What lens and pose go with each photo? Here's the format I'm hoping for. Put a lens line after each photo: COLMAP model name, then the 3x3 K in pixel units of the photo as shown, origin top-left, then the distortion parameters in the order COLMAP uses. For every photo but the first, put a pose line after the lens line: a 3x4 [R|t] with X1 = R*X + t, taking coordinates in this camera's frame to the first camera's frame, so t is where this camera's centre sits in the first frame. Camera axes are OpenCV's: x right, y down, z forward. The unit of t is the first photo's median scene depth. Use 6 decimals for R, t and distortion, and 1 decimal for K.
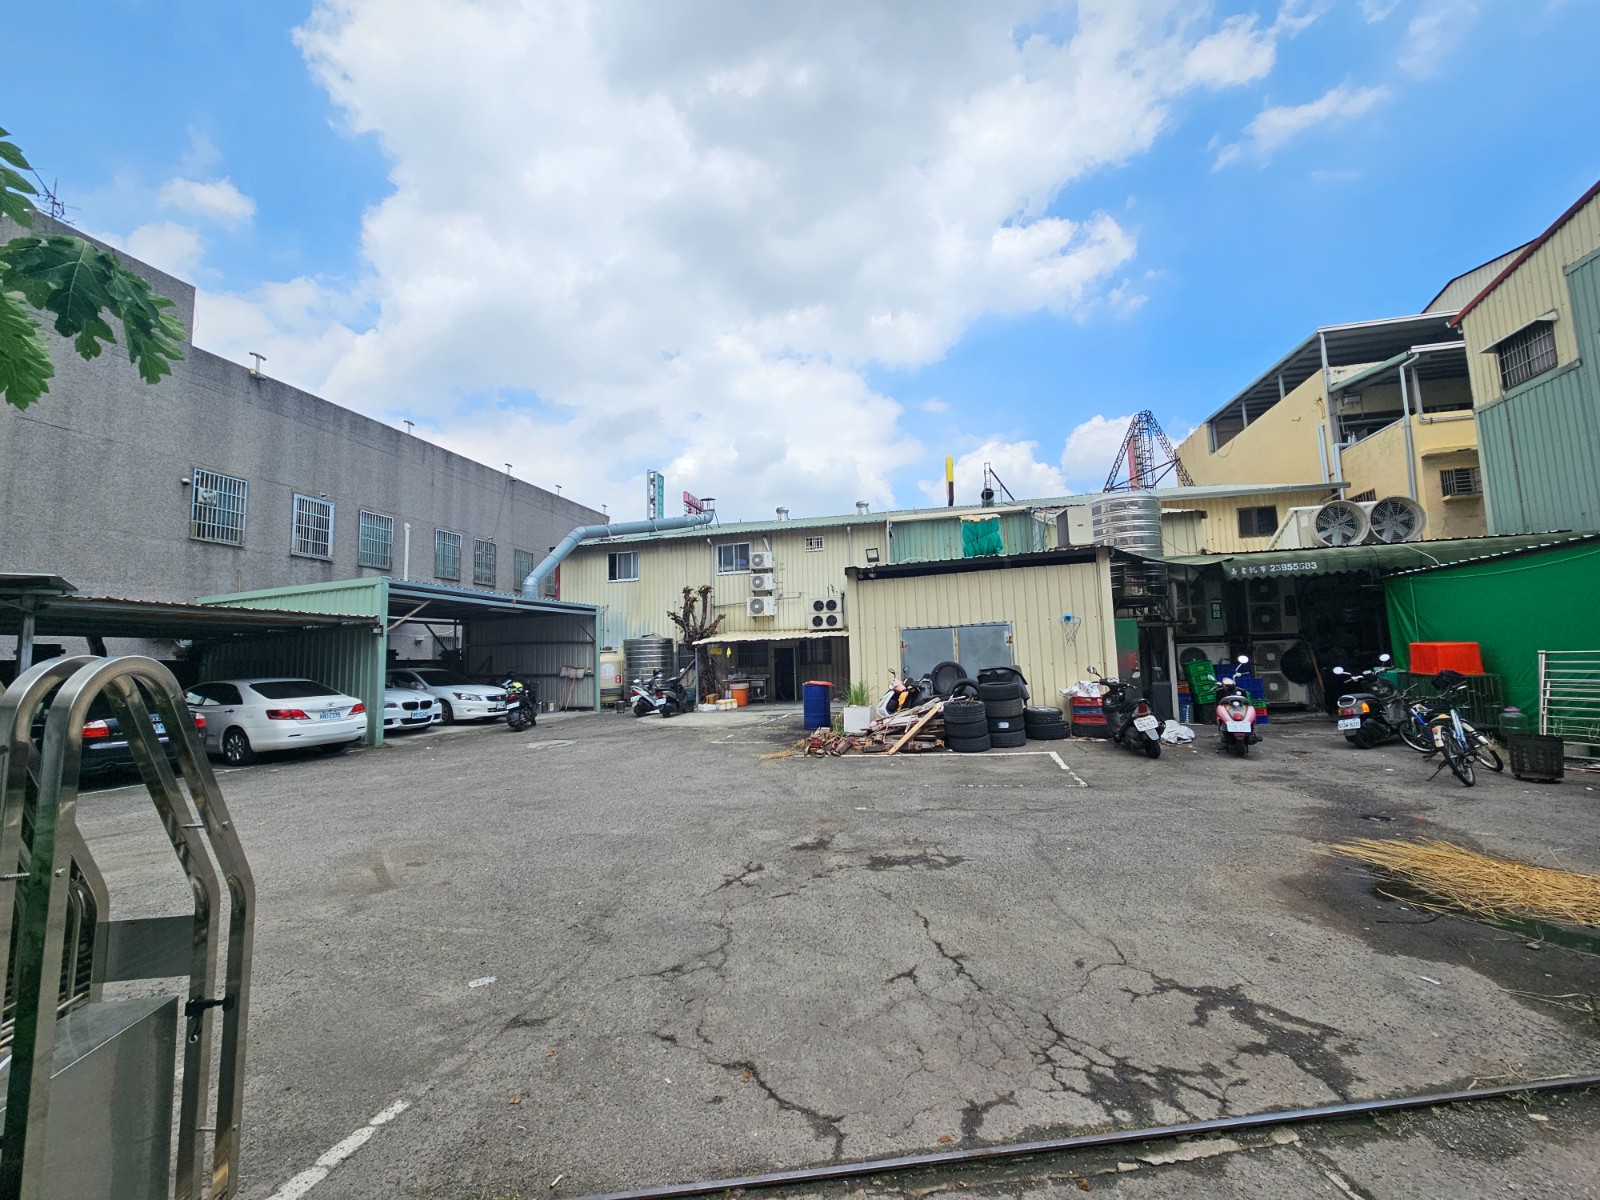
lens RADIAL K [[654.0, 0, 799.2], [0, 654.0, 596.9], [0, 0, 1]] dist [-0.006560, 0.002744]
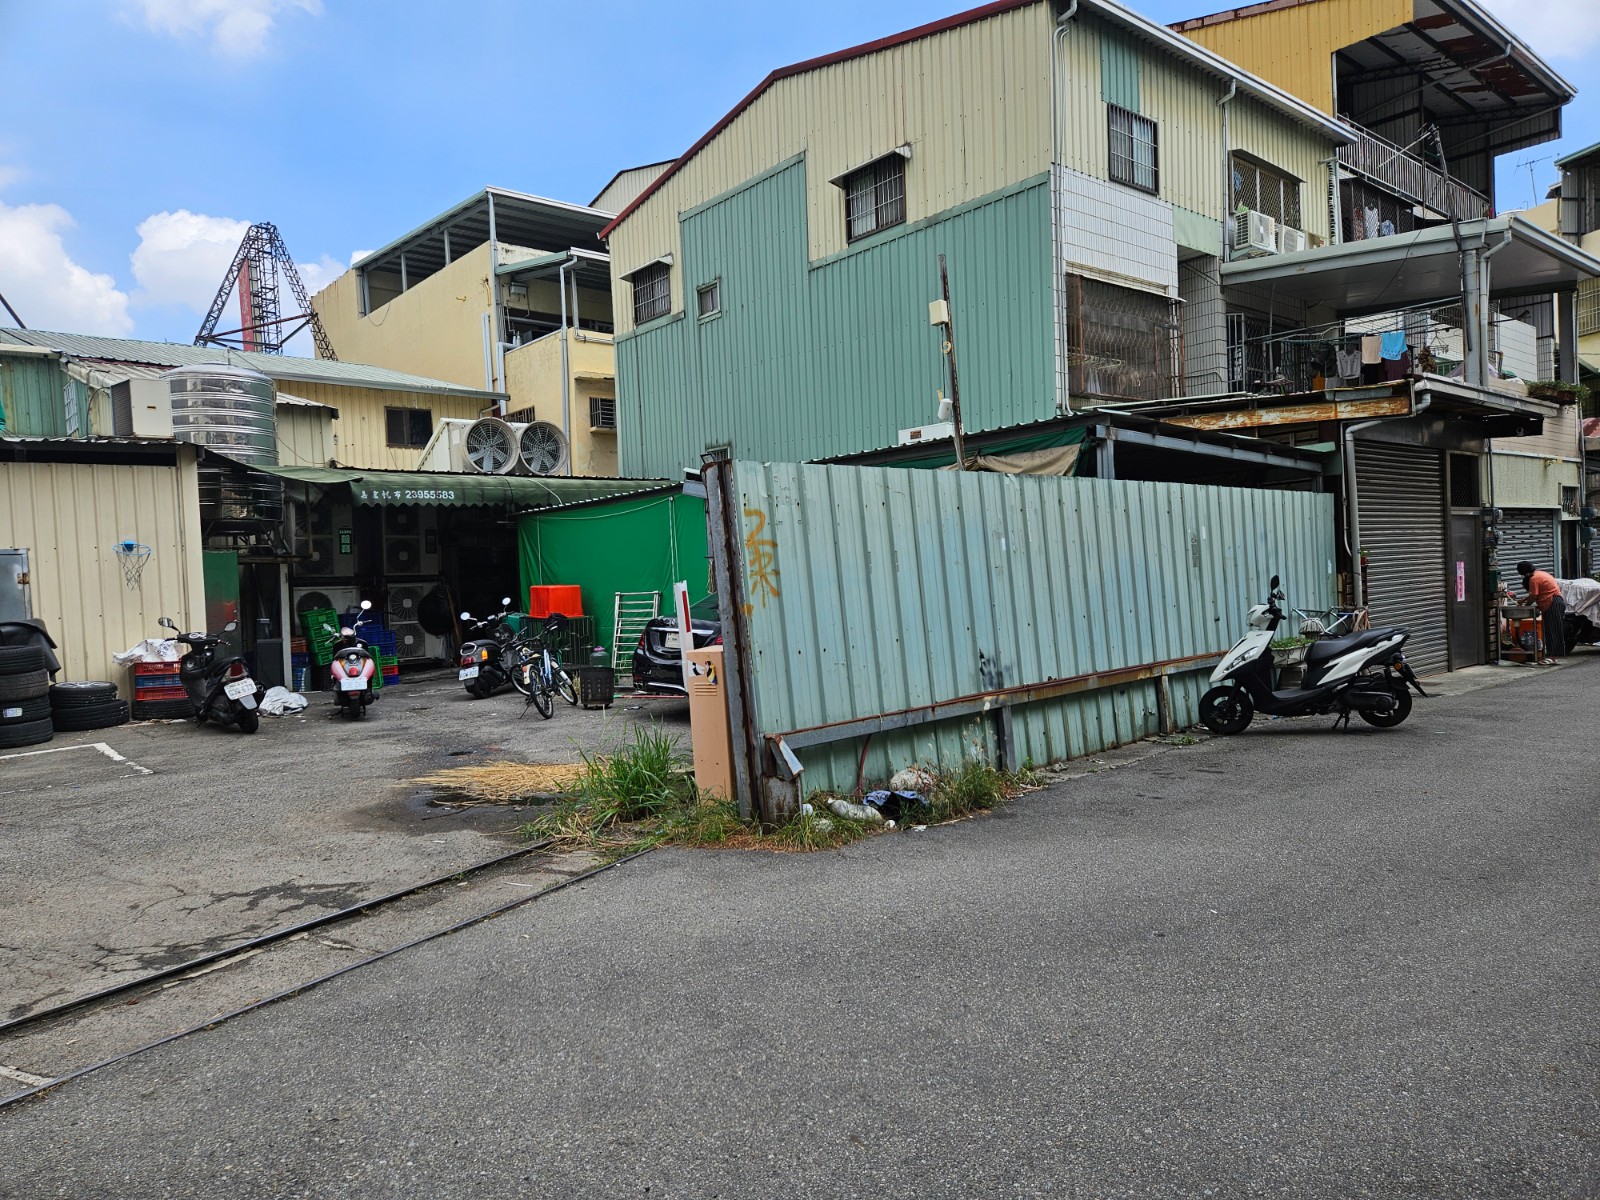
lens RADIAL K [[1081.1, 0, 797.0], [0, 1081.1, 612.7], [0, 0, 1]] dist [0.079618, -0.058050]
pose [[0.594514, -0.015888, 0.803928, -0.077223], [-0.055854, 0.996574, 0.061000, -0.006152], [-0.802143, -0.081168, 0.591590, -0.187458]]
